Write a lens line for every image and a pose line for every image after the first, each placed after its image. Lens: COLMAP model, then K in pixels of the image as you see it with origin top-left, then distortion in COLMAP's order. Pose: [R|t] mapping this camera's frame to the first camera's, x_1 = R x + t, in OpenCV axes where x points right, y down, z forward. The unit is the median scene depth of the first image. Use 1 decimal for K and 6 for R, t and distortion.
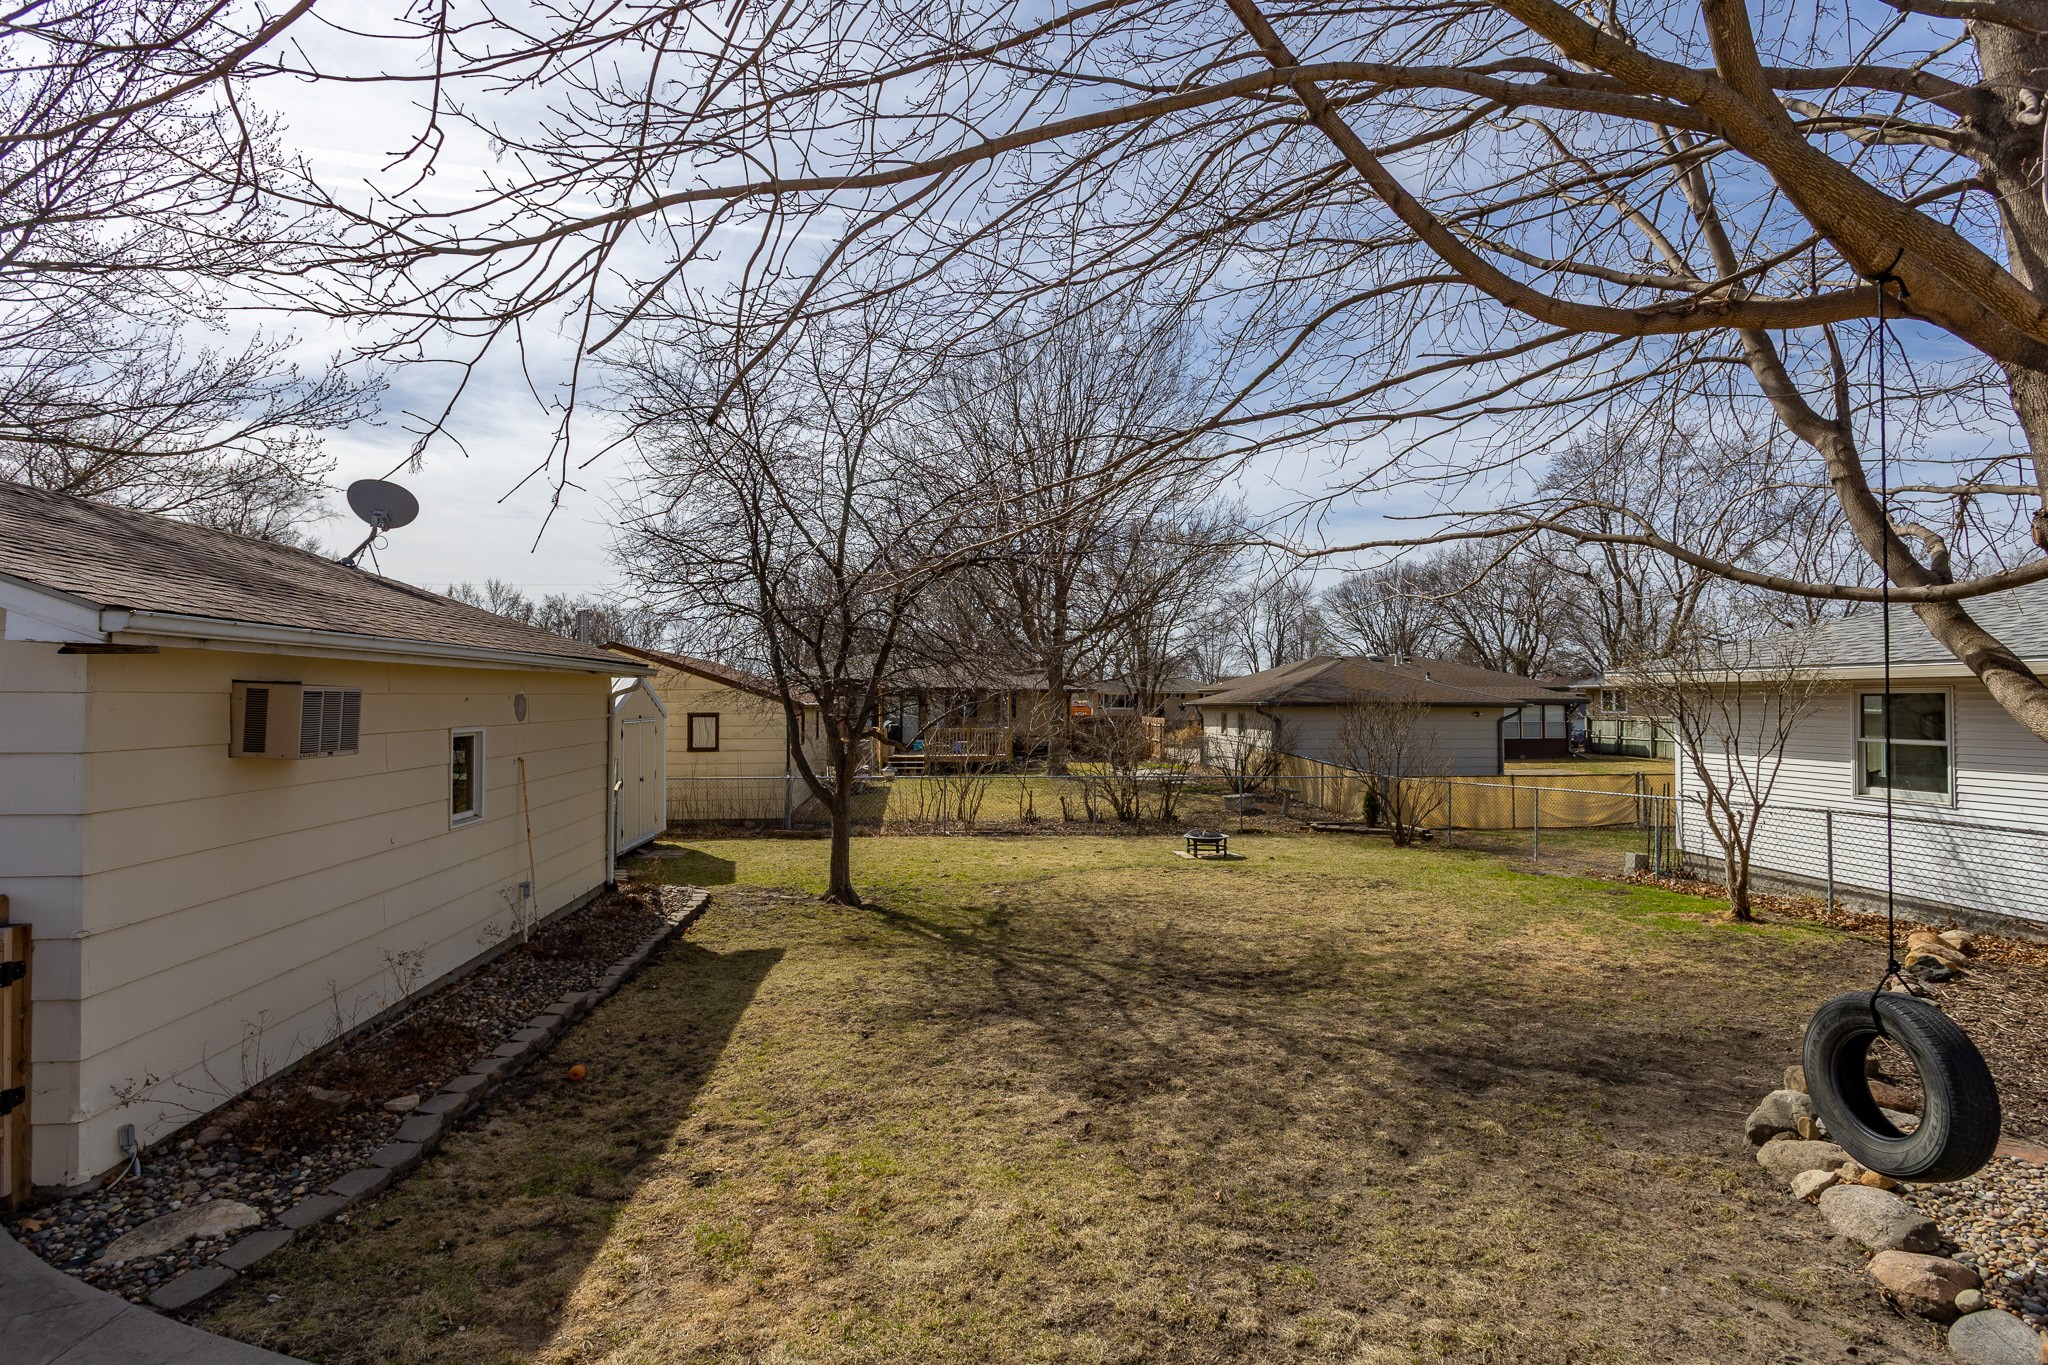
lens RADIAL K [[1012.0, 0, 1029.2], [0, 1012.0, 671.1], [0, 0, 1]] dist [-0.002718, 0.001630]
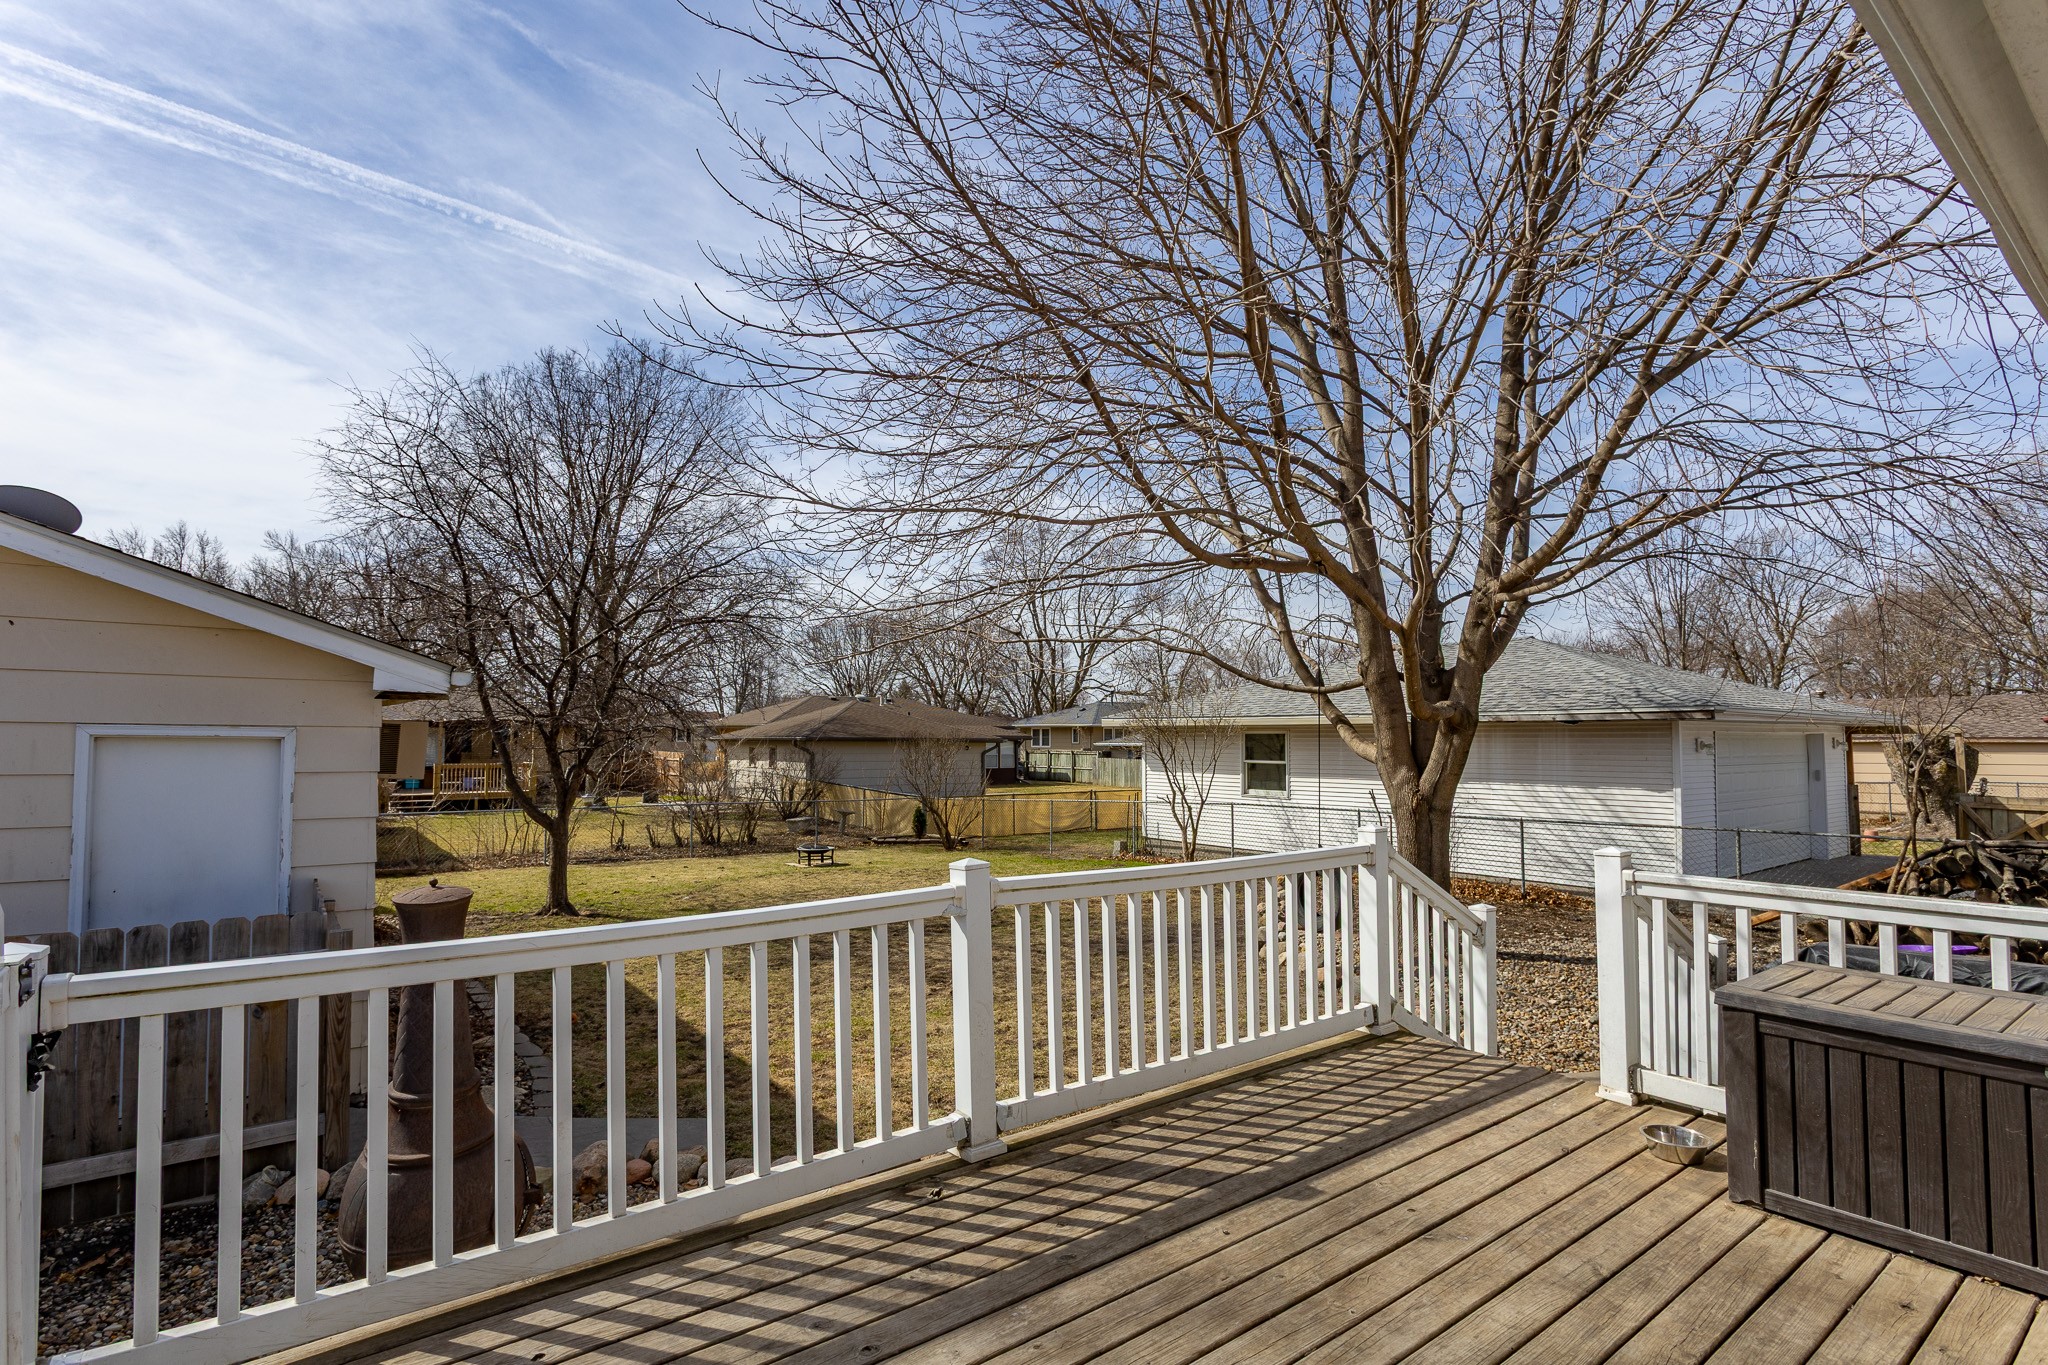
lens RADIAL K [[1023.0, 0, 1021.1], [0, 1023.0, 733.4], [0, 0, 1]] dist [-0.001995, -0.000076]
pose [[0.857426, 0.004565, 0.514588, -0.205626], [-0.018190, 0.999605, 0.021440, -0.004565], [-0.514286, -0.027744, 0.857170, -0.147883]]
